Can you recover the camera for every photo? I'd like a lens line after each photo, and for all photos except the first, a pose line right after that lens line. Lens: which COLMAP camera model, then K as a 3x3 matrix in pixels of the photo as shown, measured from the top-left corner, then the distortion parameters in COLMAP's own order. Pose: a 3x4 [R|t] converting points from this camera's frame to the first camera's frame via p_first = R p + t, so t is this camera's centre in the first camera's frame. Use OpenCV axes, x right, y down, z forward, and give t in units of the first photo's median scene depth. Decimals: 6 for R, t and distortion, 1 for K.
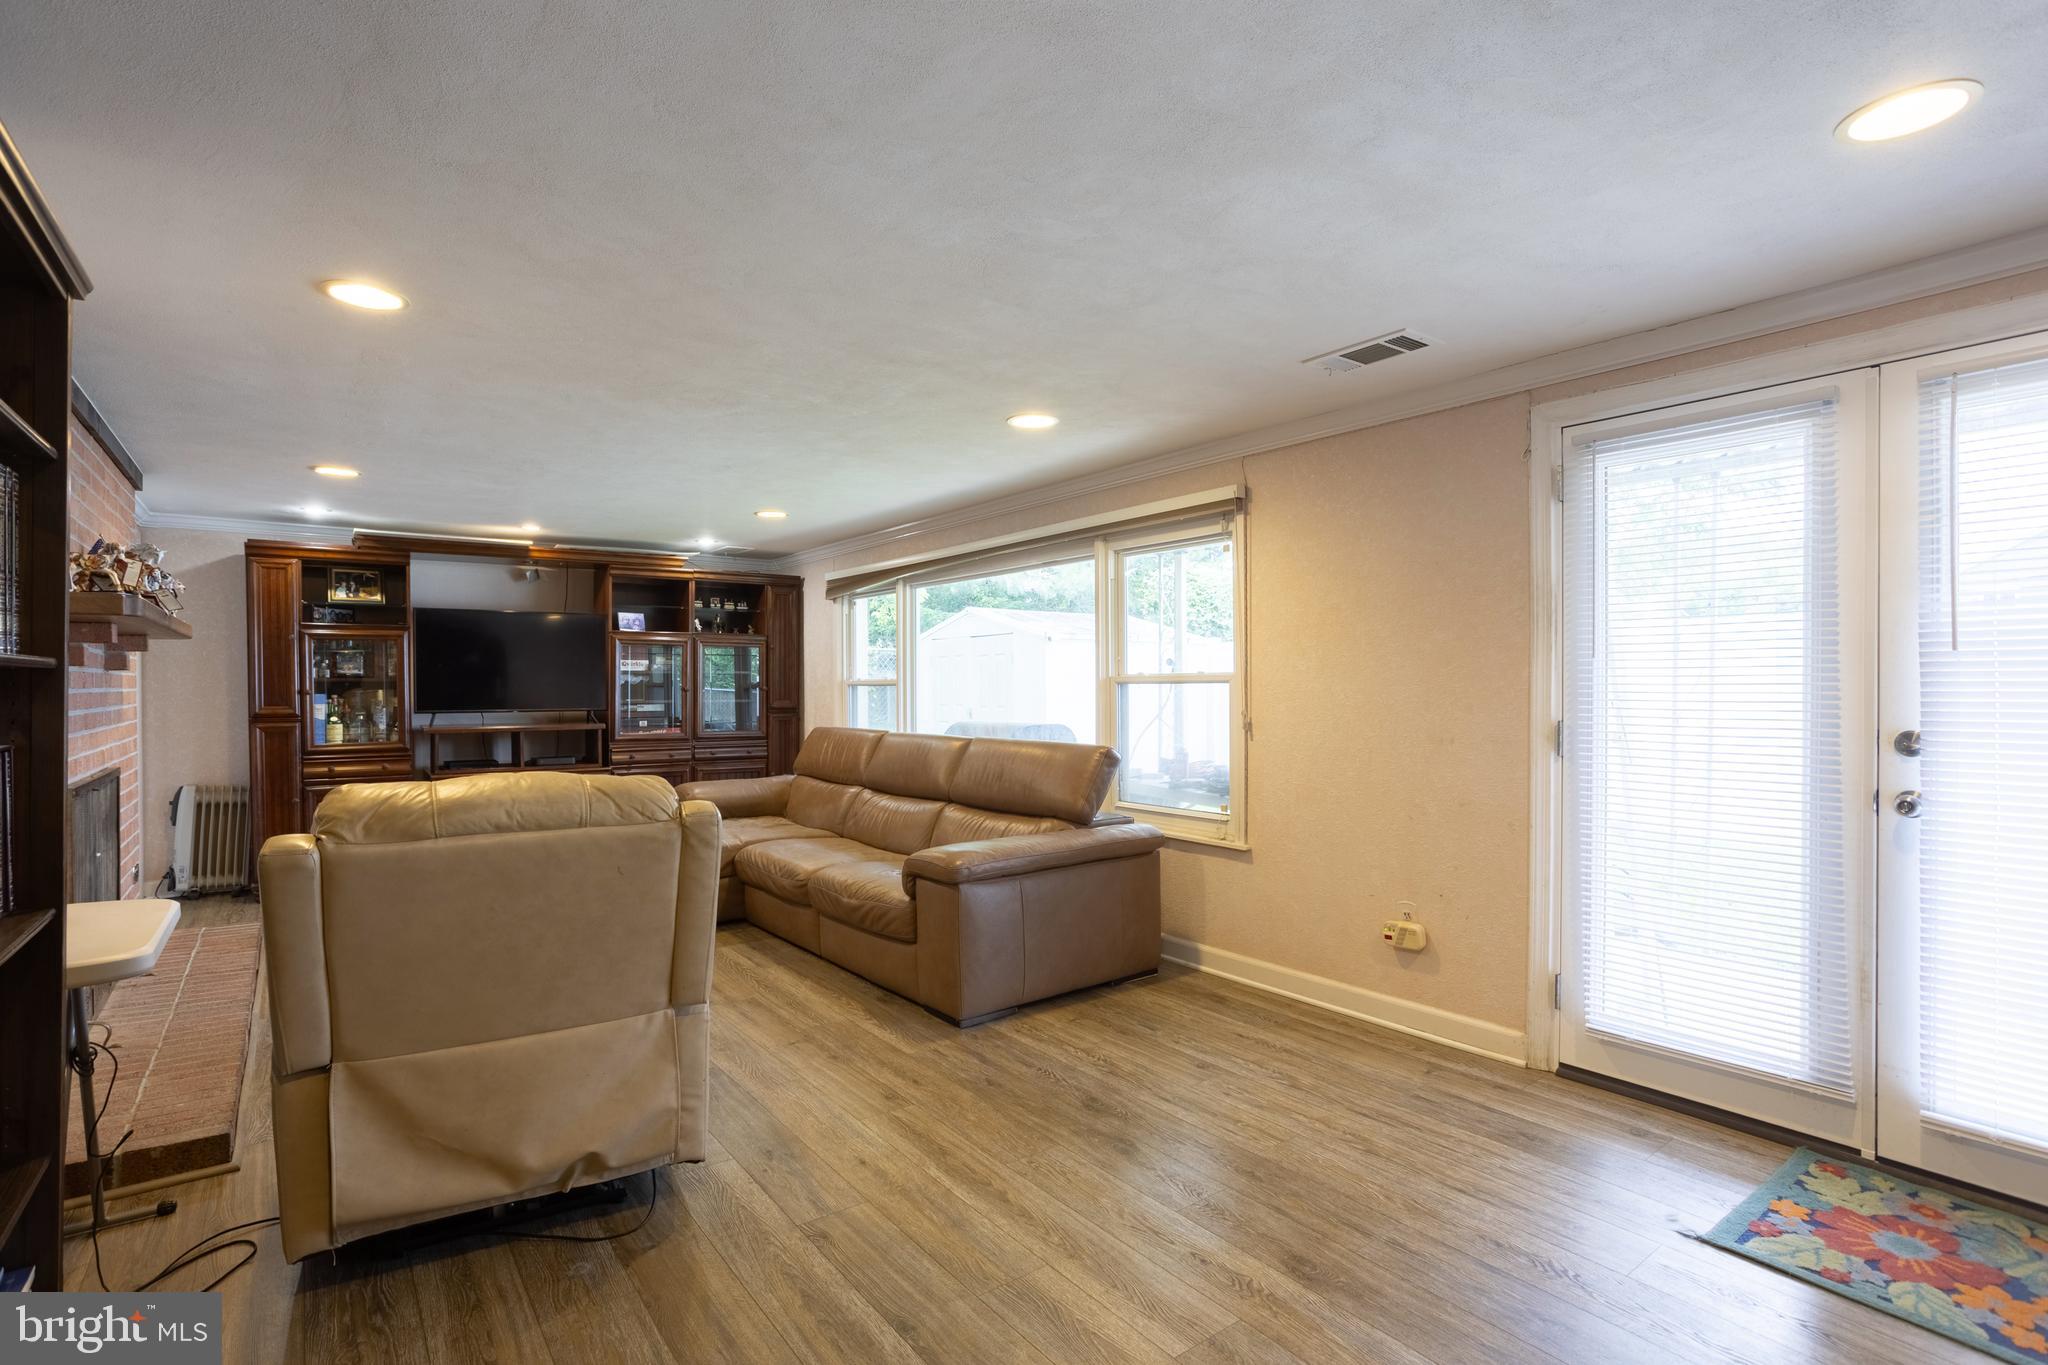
lens RADIAL K [[996.7, 0, 1029.1], [0, 996.7, 683.5], [0, 0, 1]] dist [-0.037785, 0.004439]
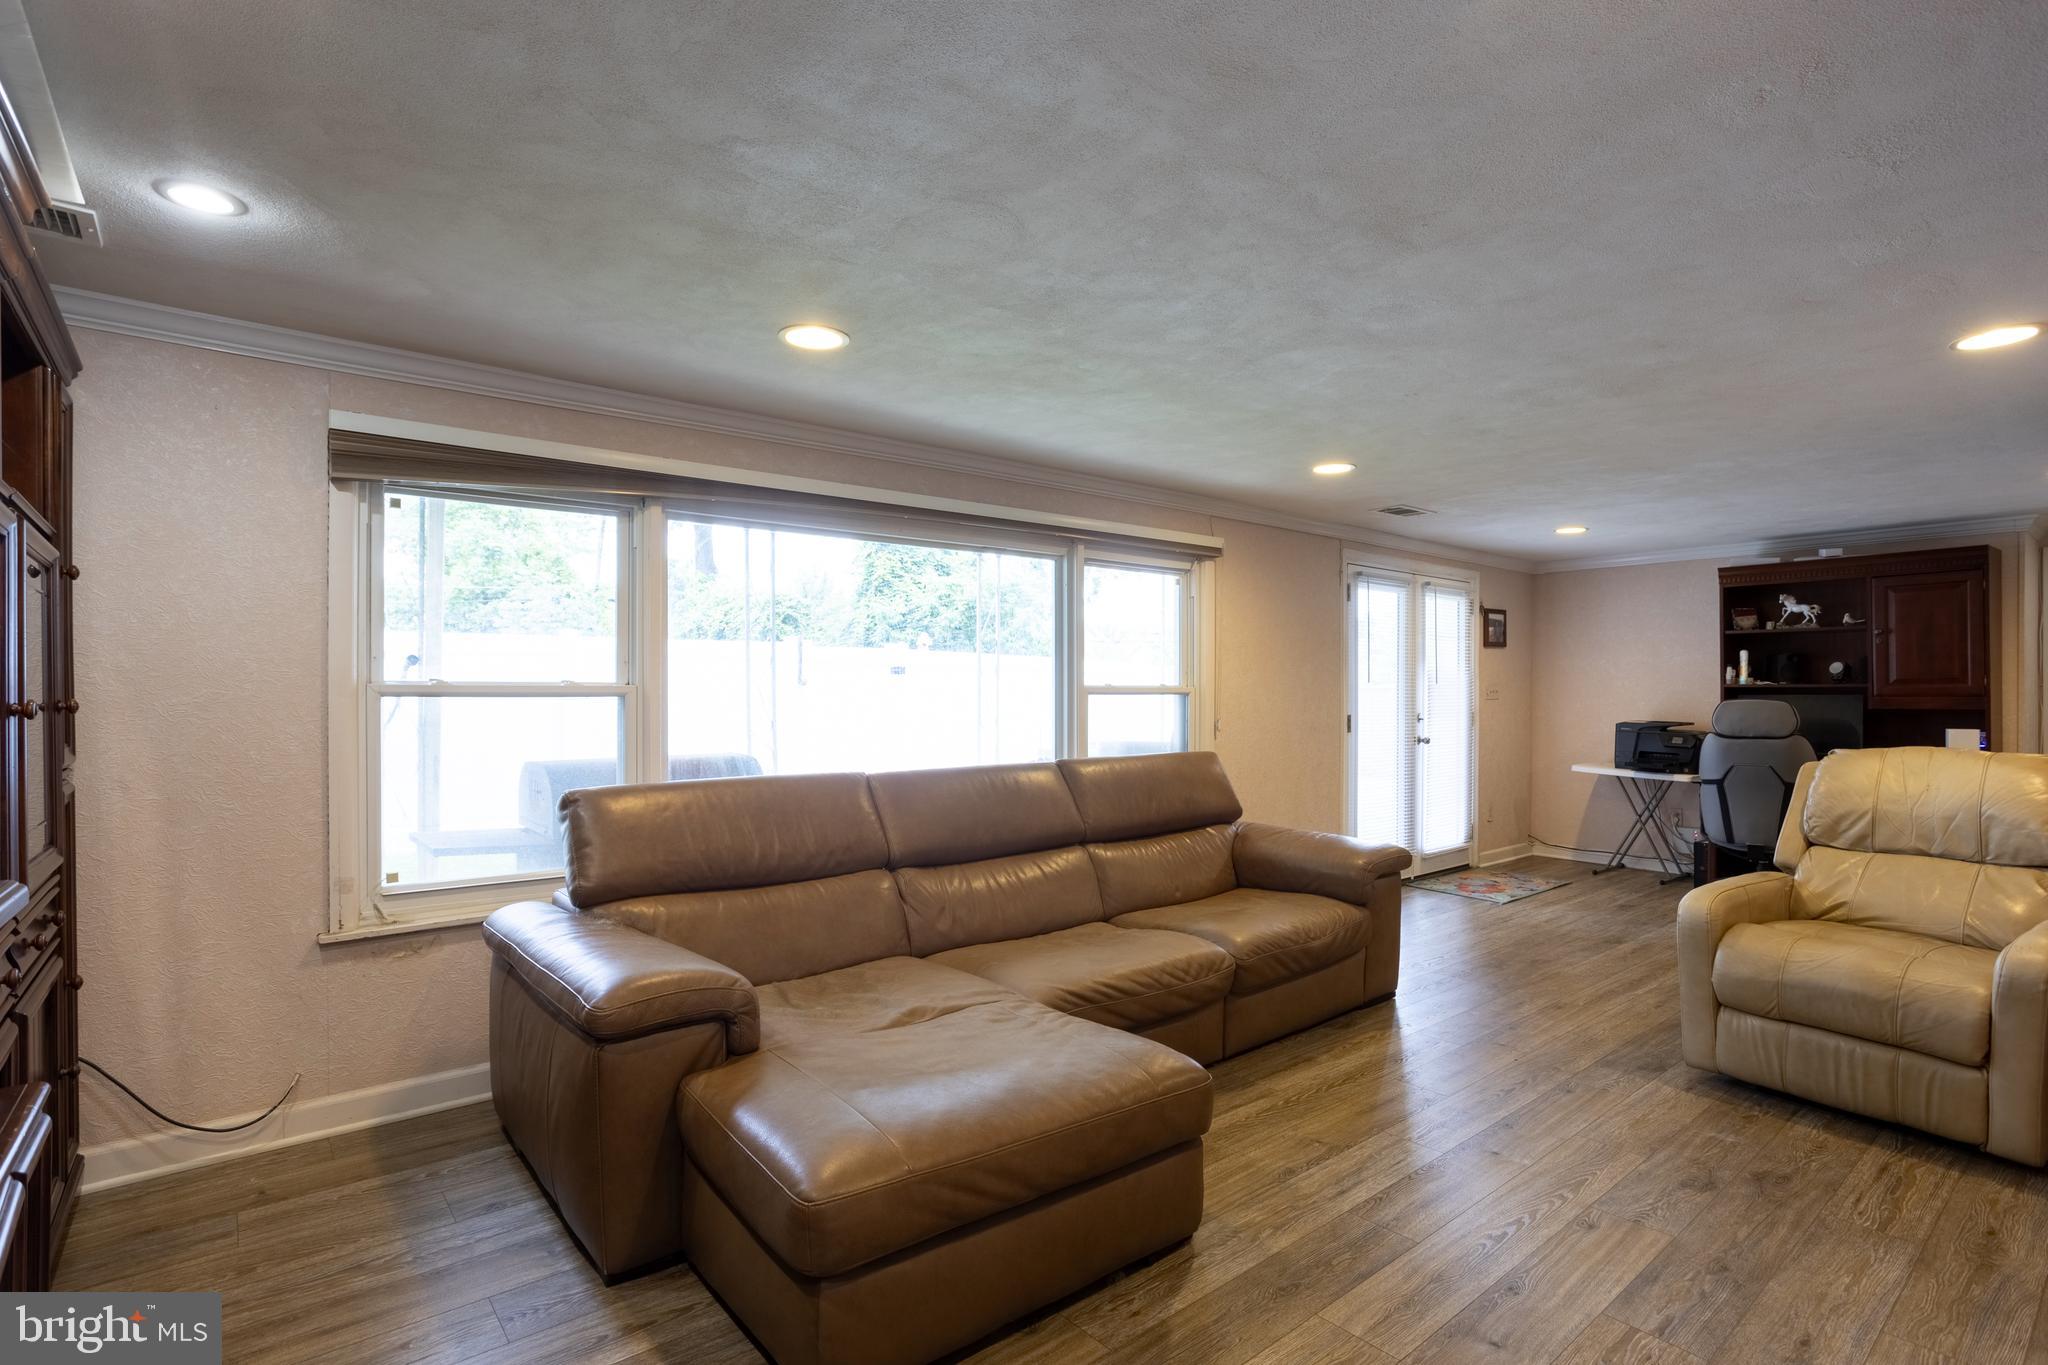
lens RADIAL K [[996.7, 0, 1025.2], [0, 996.7, 693.1], [0, 0, 1]] dist [-0.037785, 0.004439]
pose [[-0.041242, 0.005792, 0.999132, -1.105565], [-0.000377, 0.999983, -0.005813, 0.004675], [-0.999149, -0.000617, -0.041239, 1.370284]]
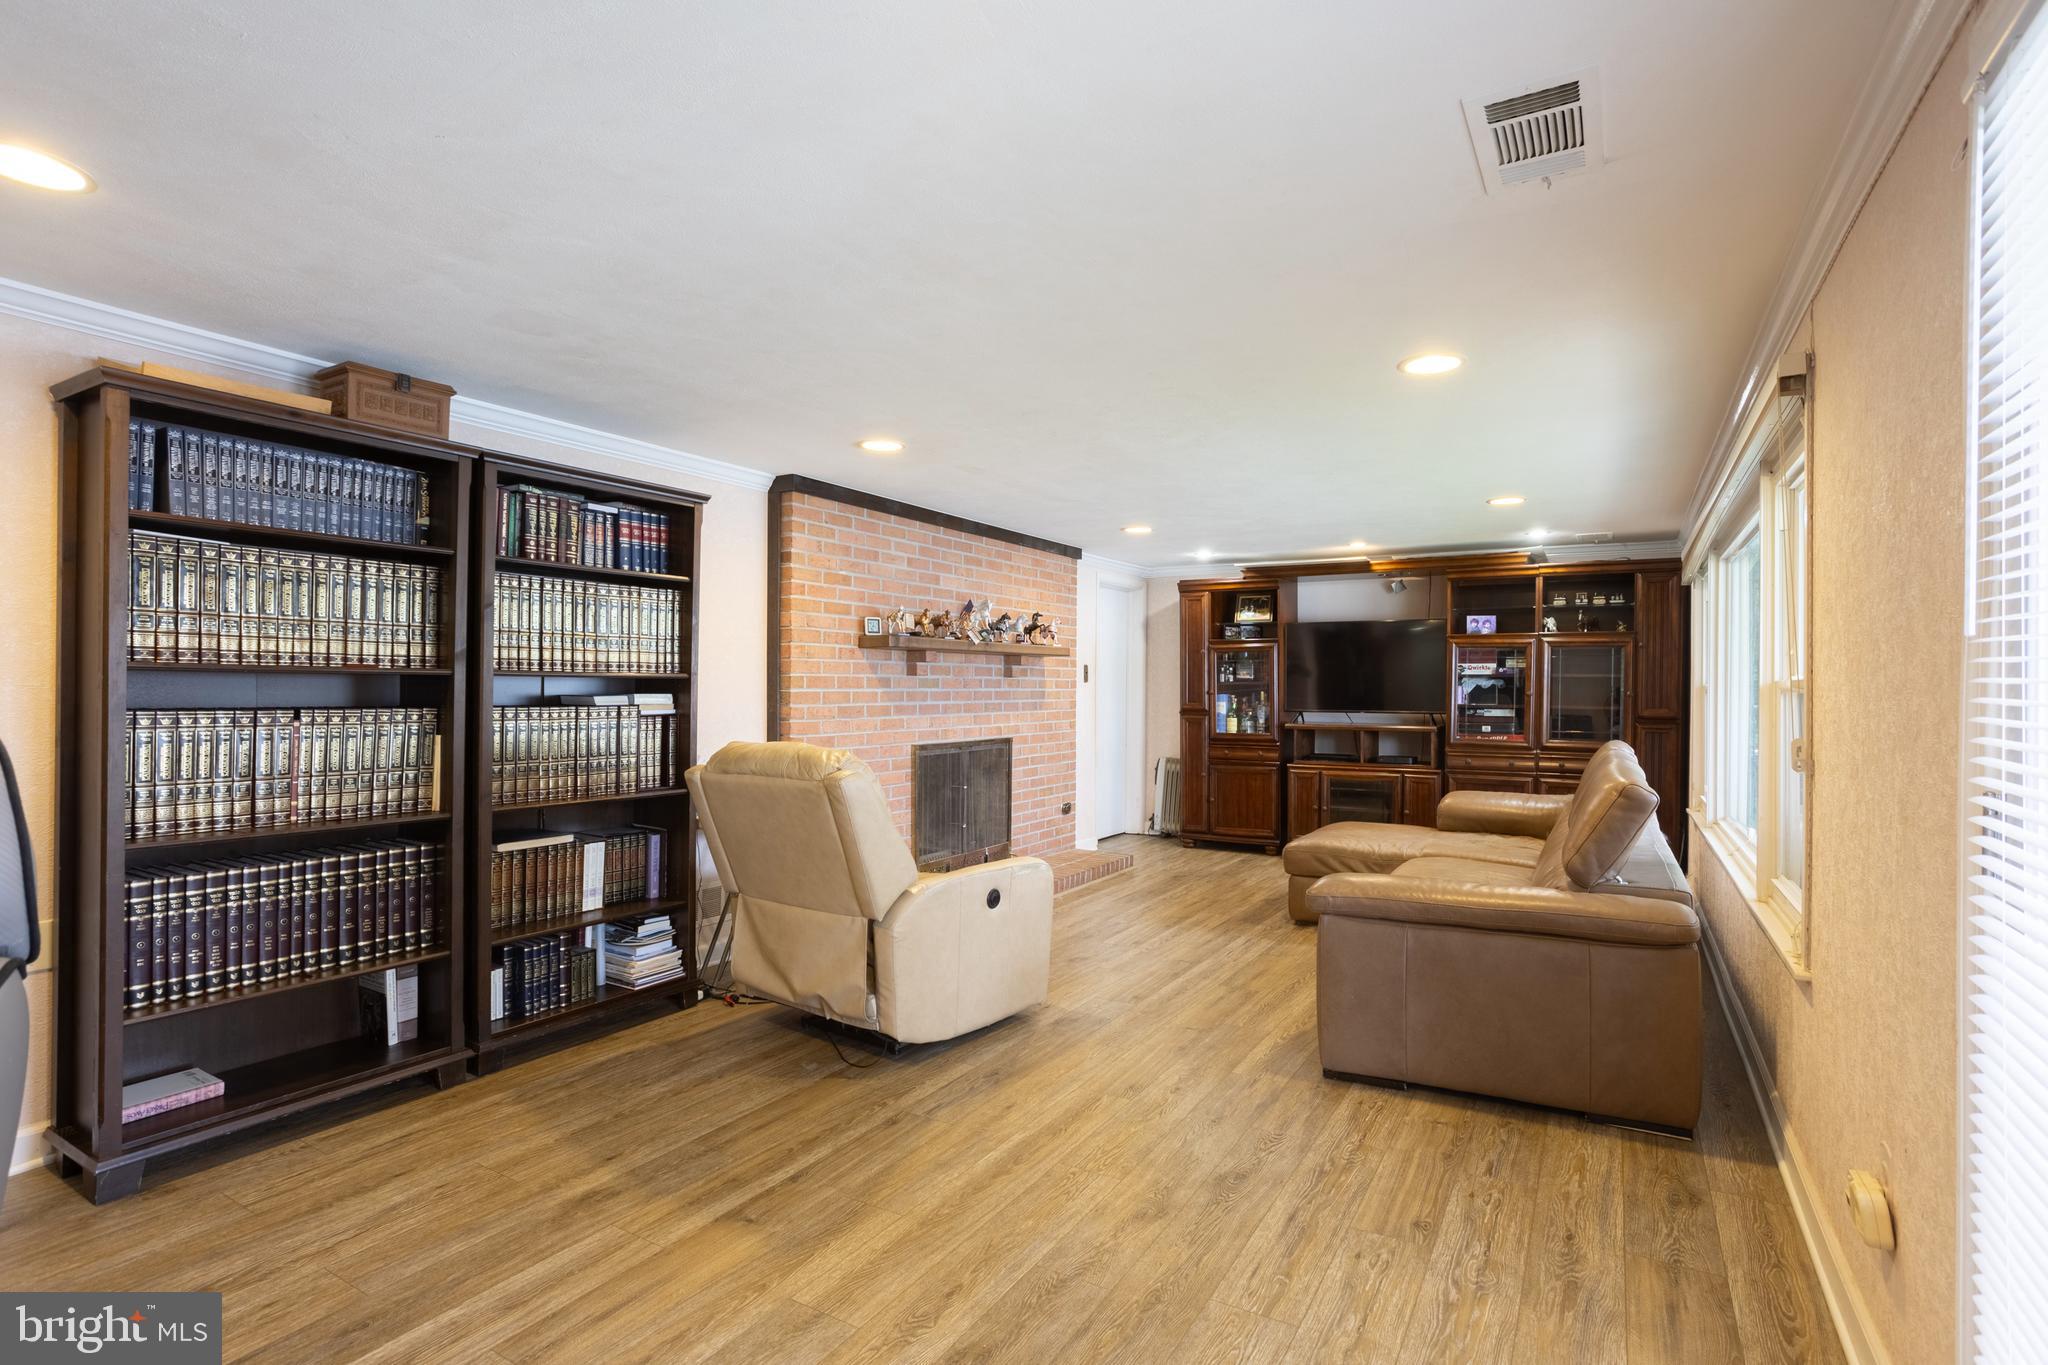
lens RADIAL K [[996.7, 0, 1033.0], [0, 996.7, 683.4], [0, 0, 1]] dist [-0.037785, 0.004439]
pose [[0.382997, 0.001744, -0.923748, 0.604173], [-0.003609, 0.999993, 0.000391, -0.004807], [0.923743, 0.003184, 0.383001, 0.390290]]
